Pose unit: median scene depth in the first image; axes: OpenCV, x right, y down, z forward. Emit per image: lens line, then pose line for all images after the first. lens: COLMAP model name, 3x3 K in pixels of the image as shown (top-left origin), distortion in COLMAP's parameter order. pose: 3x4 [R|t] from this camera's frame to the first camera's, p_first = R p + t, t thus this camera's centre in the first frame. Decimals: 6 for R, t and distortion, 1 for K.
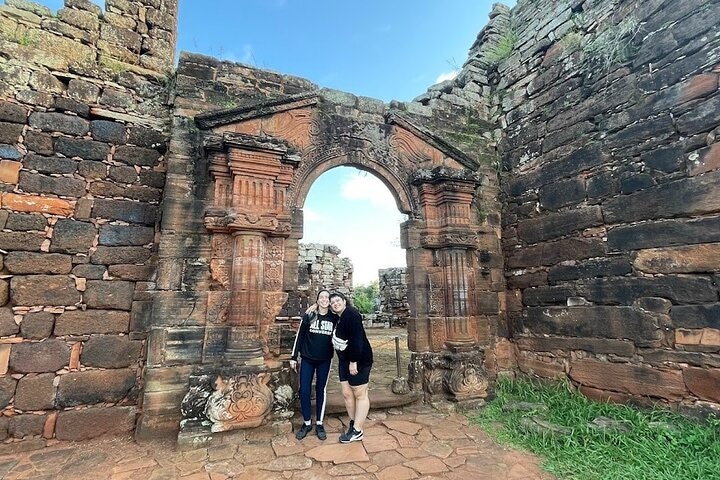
lens RADIAL K [[299.3, 0, 360.0], [0, 299.3, 240.0], [0, 0, 1]] dist [-0.000284, -0.000049]
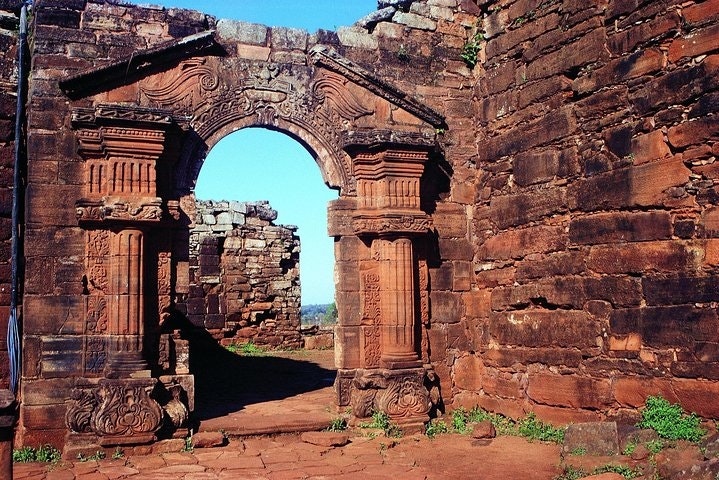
lens RADIAL K [[620.5, 0, 359.5], [0, 620.5, 240.0], [0, 0, 1]] dist [0.005935, -0.006139]
pose [[0.999245, -0.001230, 0.038822, 0.155587], [-0.002819, 0.994565, 0.104077, -0.127179], [-0.038739, -0.104108, 0.993811, -0.571287]]
